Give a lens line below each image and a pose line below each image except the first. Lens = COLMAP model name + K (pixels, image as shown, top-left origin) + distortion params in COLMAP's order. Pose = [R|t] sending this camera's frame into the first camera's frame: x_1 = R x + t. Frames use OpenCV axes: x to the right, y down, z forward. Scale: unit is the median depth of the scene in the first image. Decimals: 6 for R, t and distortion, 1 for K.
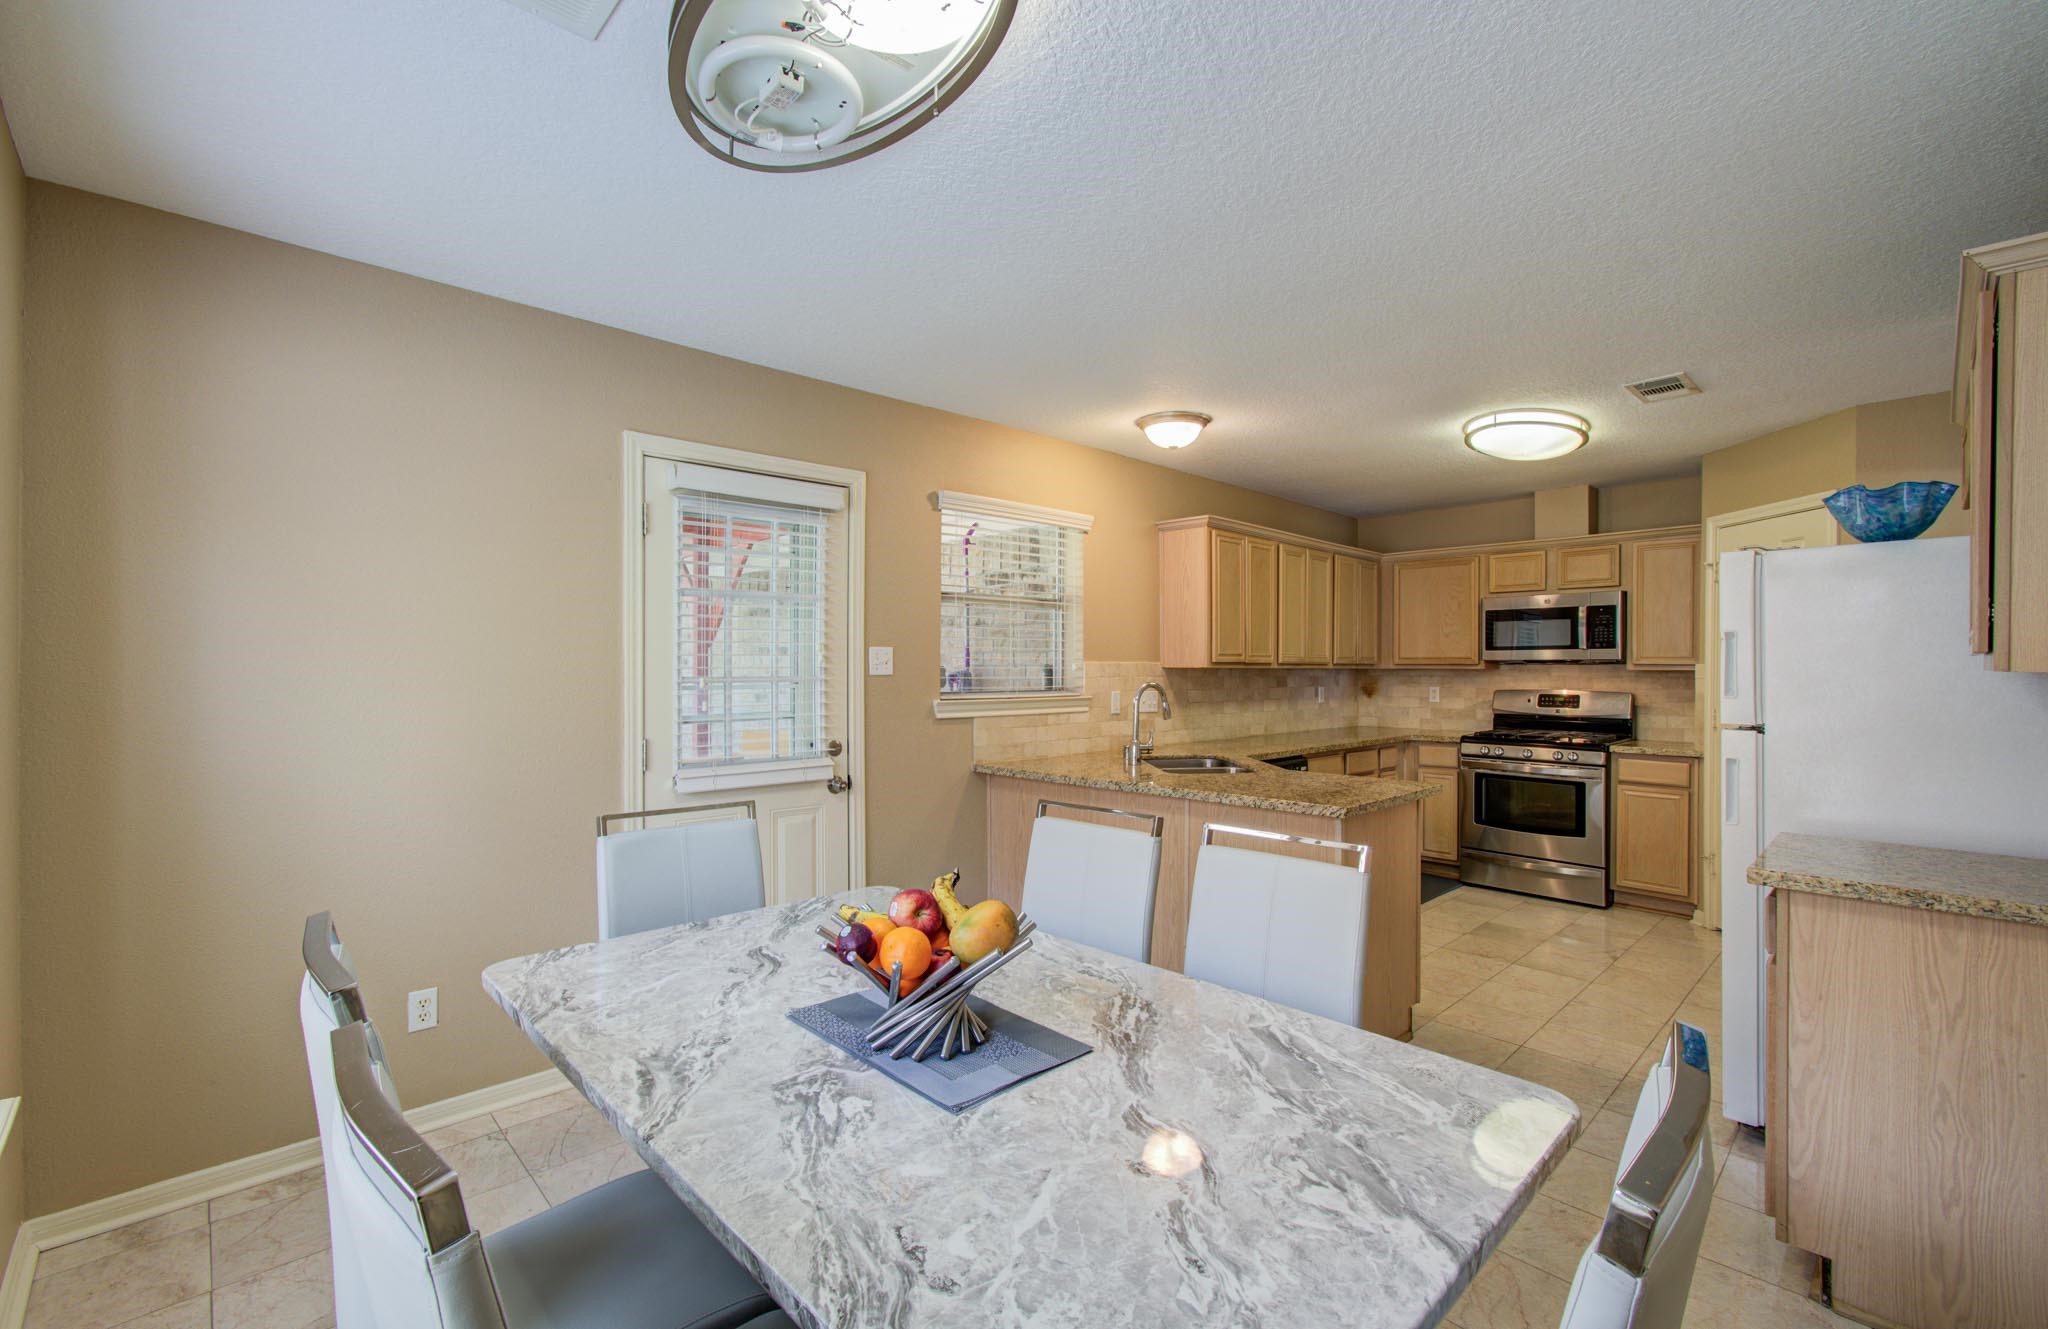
lens RADIAL K [[876.6, 0, 1011.4], [0, 876.6, 667.7], [0, 0, 1]] dist [-0.008559, 0.000791]
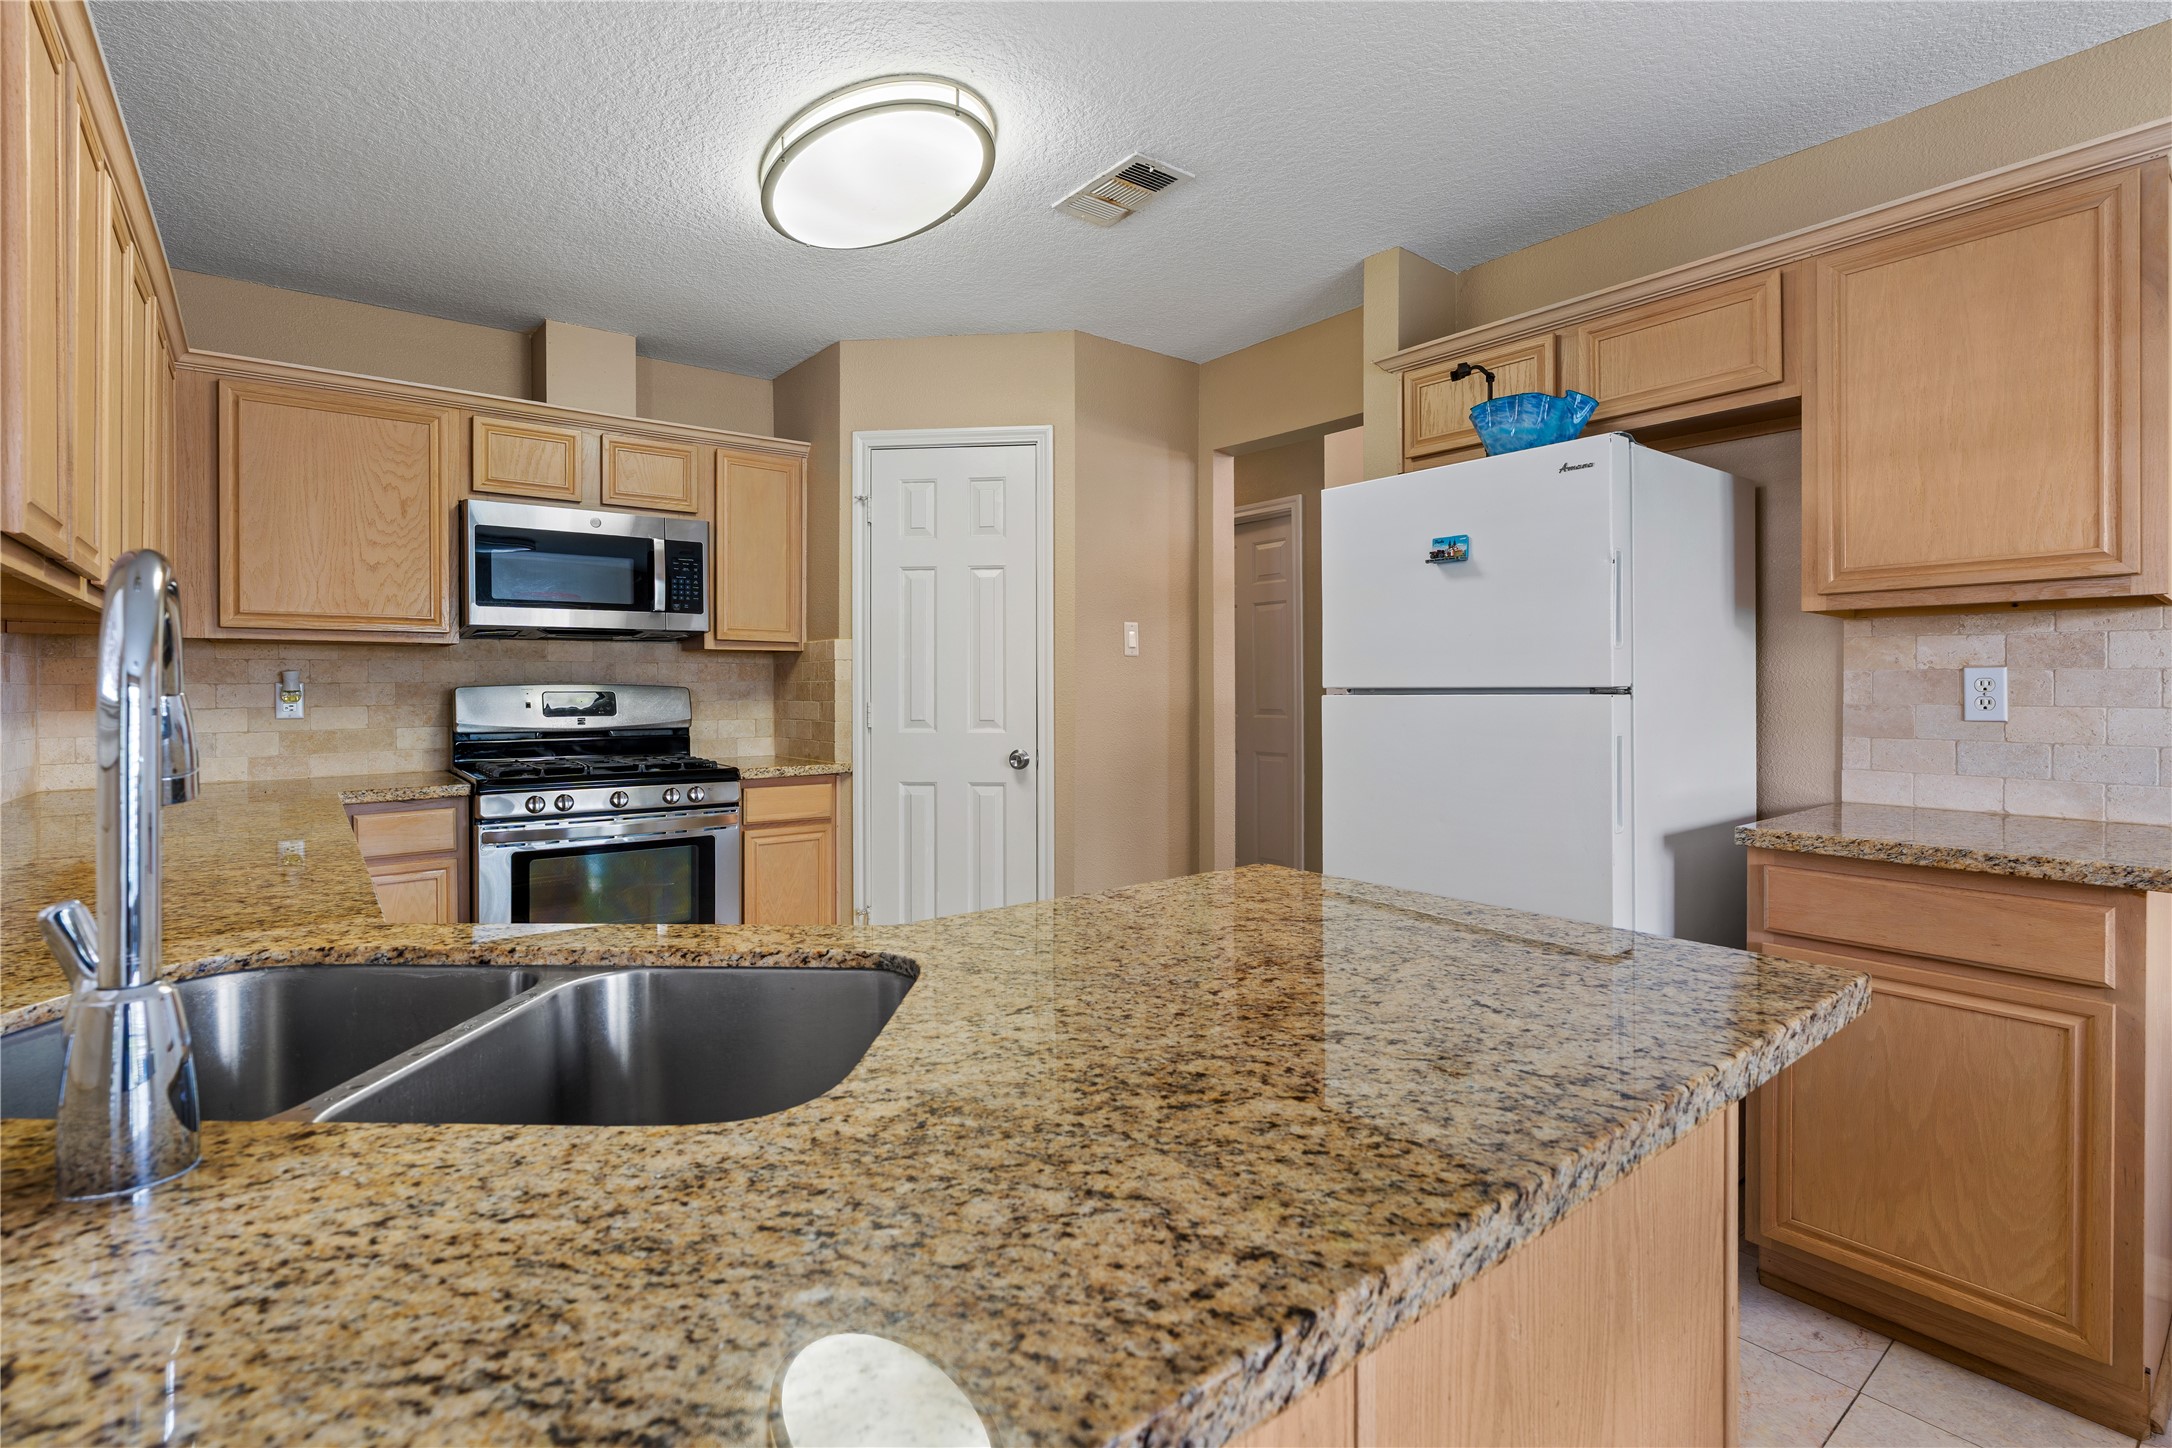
lens RADIAL K [[1006.8, 0, 1099.0], [0, 1006.8, 673.6], [0, 0, 1]] dist [-0.009443, 0.000084]
pose [[0.073330, 0.010821, 0.997249, 0.001898], [0.006789, 0.999913, -0.011349, 0.029555], [-0.997285, 0.007602, 0.073250, 0.643954]]
